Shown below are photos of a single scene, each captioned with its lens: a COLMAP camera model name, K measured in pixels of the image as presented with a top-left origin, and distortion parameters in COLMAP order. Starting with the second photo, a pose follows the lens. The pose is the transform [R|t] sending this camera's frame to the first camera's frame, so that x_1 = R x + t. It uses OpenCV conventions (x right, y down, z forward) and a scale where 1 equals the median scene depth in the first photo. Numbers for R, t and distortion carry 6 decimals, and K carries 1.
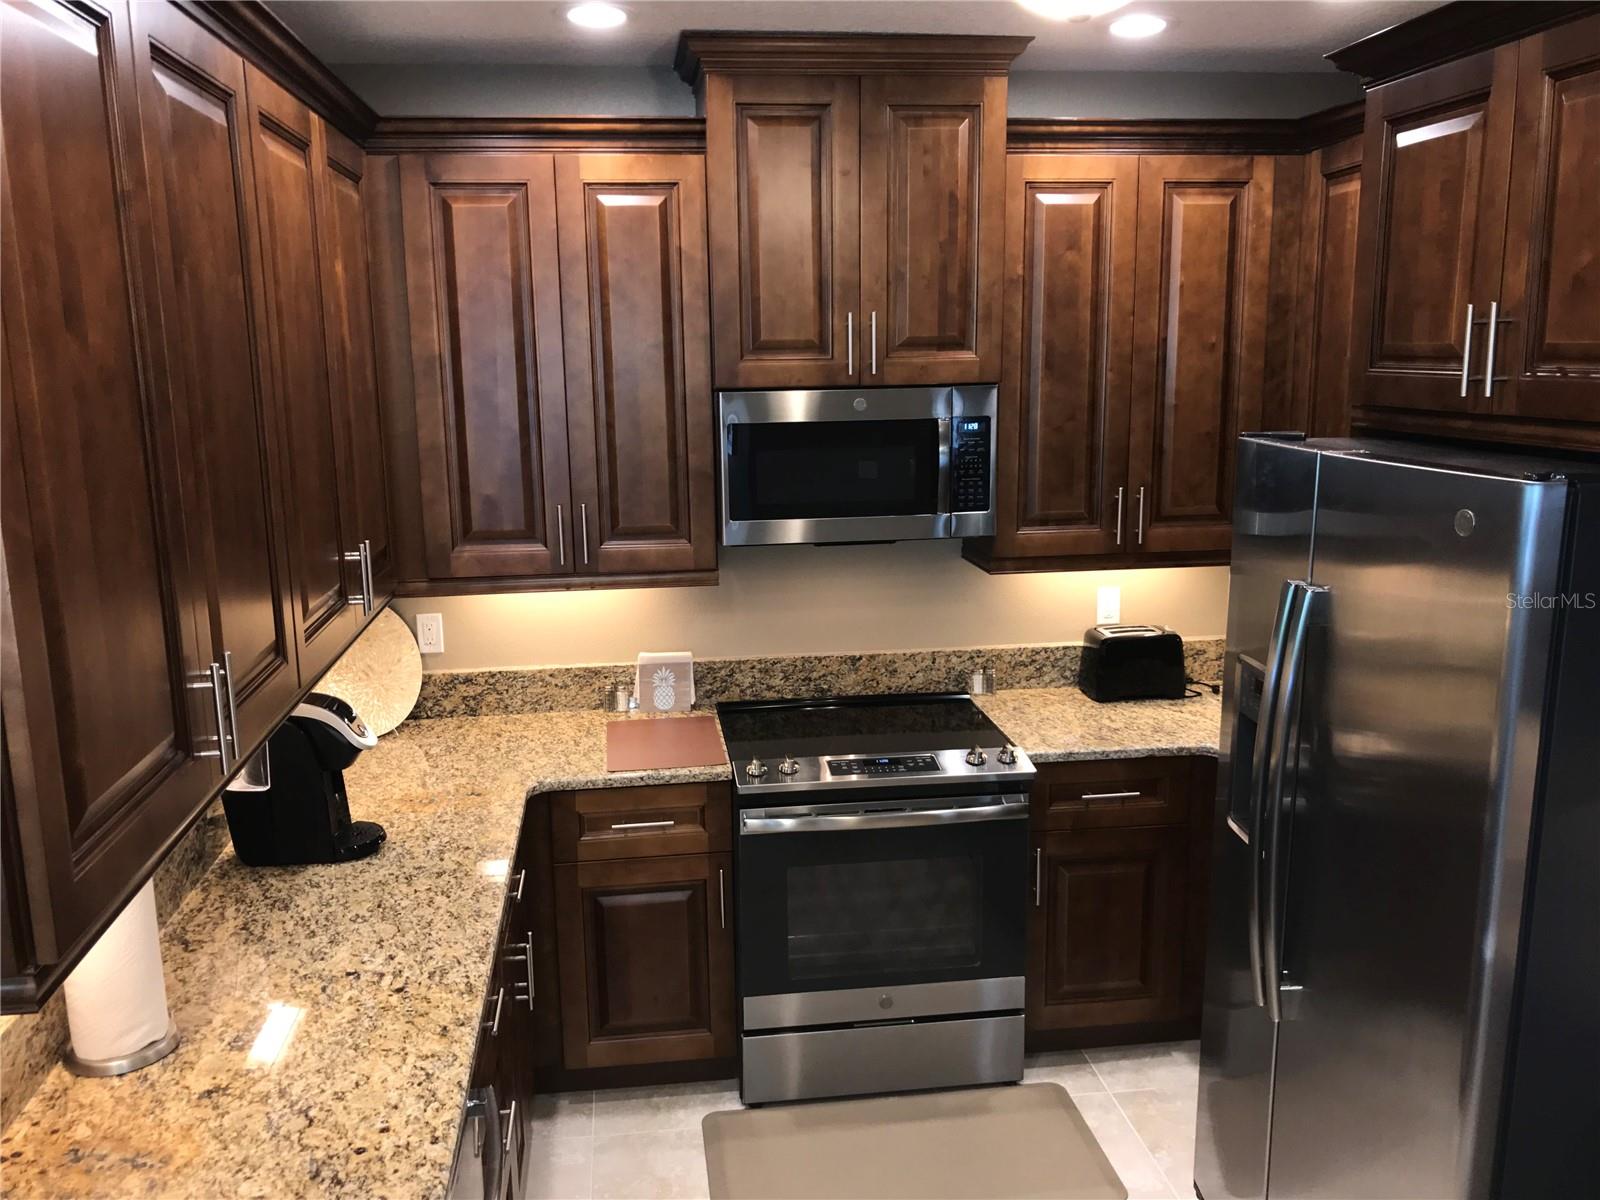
lens RADIAL K [[1327.7, 0, 797.1], [0, 1327.7, 595.7], [0, 0, 1]] dist [0.015142, -0.017742]
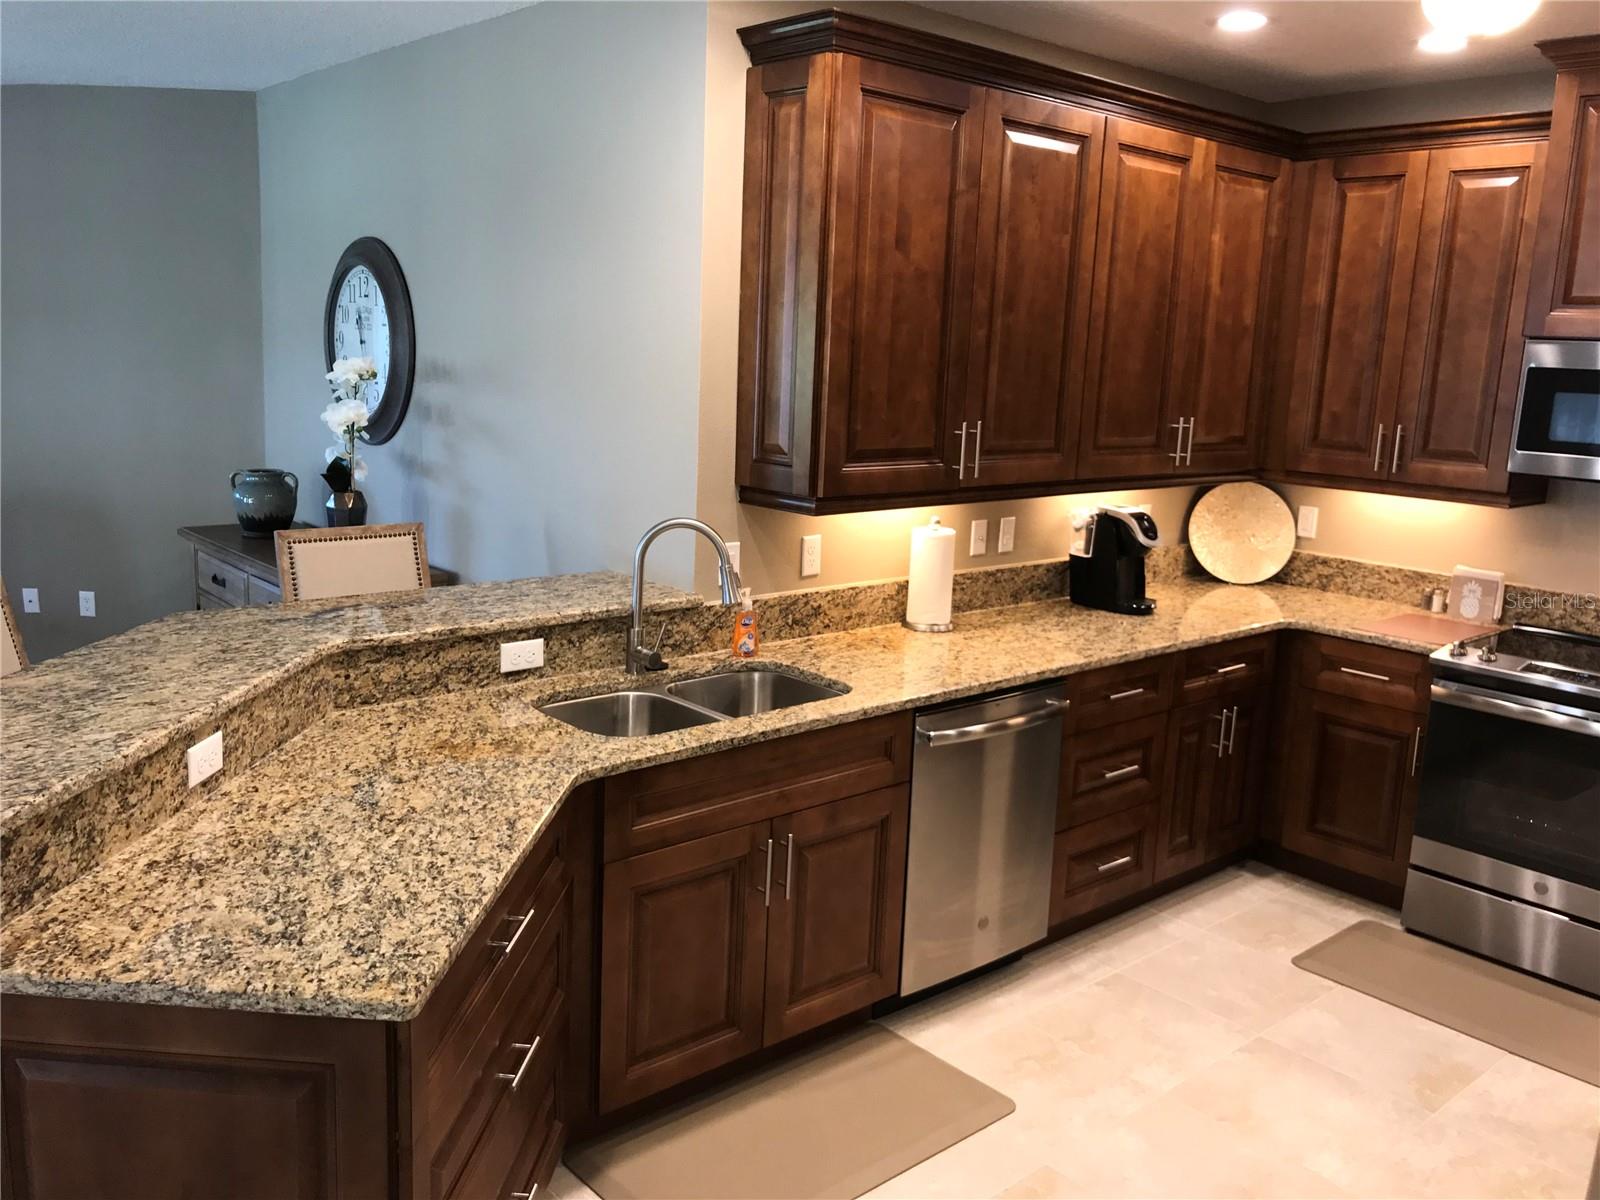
lens RADIAL K [[1327.7, 0, 798.0], [0, 1327.7, 598.9], [0, 0, 1]] dist [0.015142, -0.017742]
pose [[0.558702, 0.196716, -0.805701, 0.524643], [-0.206229, 0.973903, 0.094777, 0.082414], [0.803319, 0.113207, 0.584690, -0.169641]]
